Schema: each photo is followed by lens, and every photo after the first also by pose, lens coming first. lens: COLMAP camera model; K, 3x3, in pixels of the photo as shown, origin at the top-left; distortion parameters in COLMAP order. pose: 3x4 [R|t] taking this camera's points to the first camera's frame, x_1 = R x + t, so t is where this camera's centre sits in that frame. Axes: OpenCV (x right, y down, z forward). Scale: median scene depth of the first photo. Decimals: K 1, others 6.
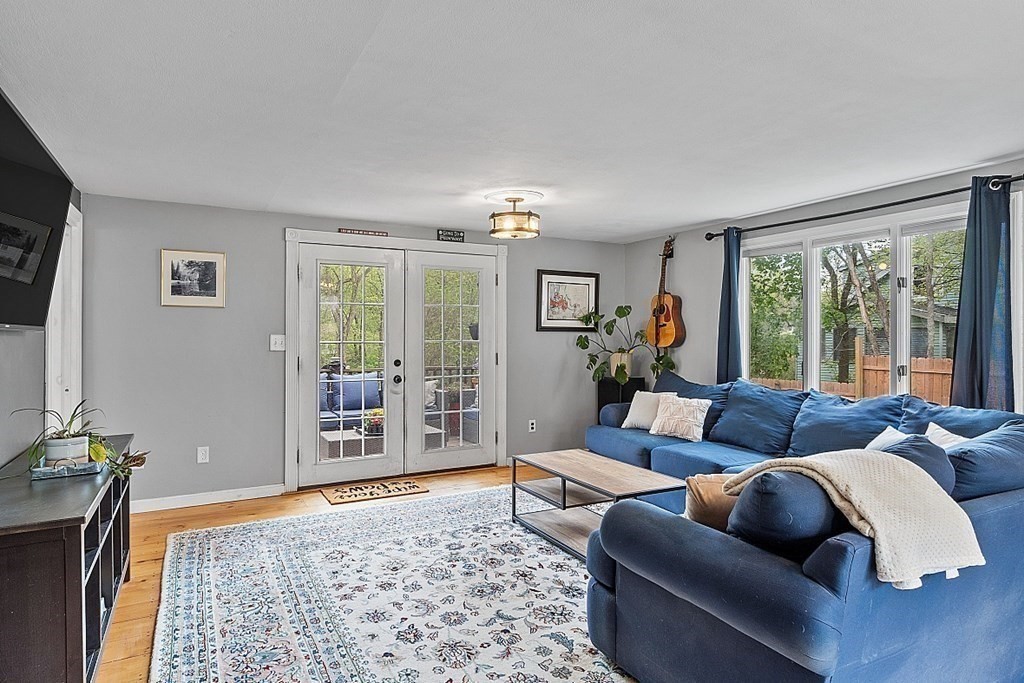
lens RADIAL K [[577.1, 0, 512.0], [0, 577.1, 341.5], [0, 0, 1]] dist [0.000760, 0.000060]
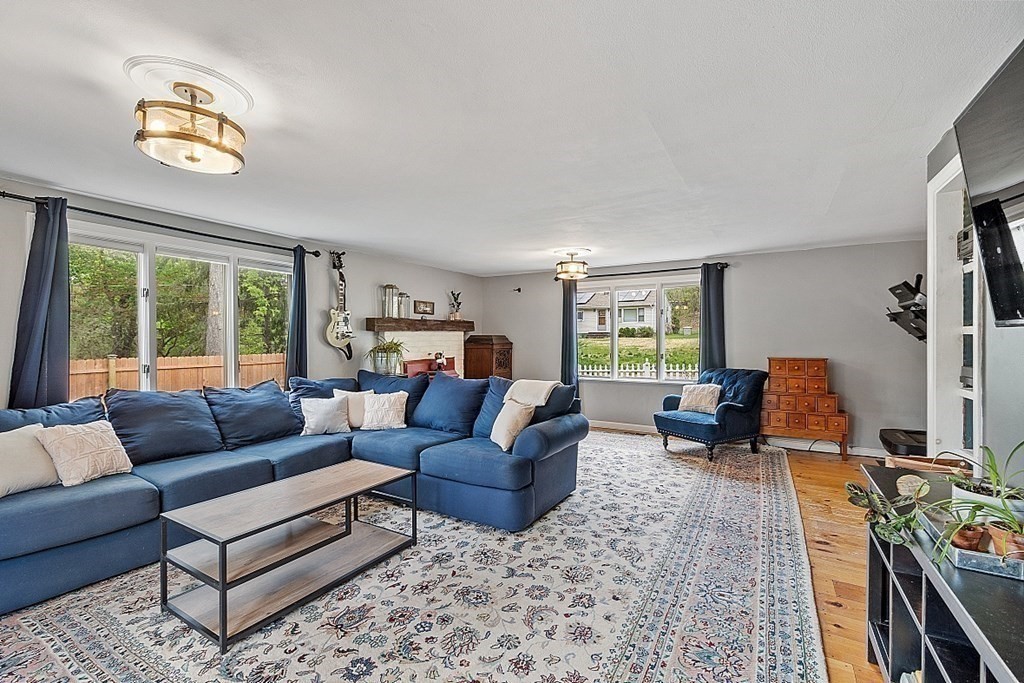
lens RADIAL K [[452.9, 0, 491.6], [0, 452.9, 337.7], [0, 0, 1]] dist [0.001452, -0.000170]
pose [[-0.493564, 0.005166, 0.869694, -0.679823], [0.010569, 0.999944, 0.000058, -0.007876], [-0.869645, 0.009220, -0.493591, 1.251603]]
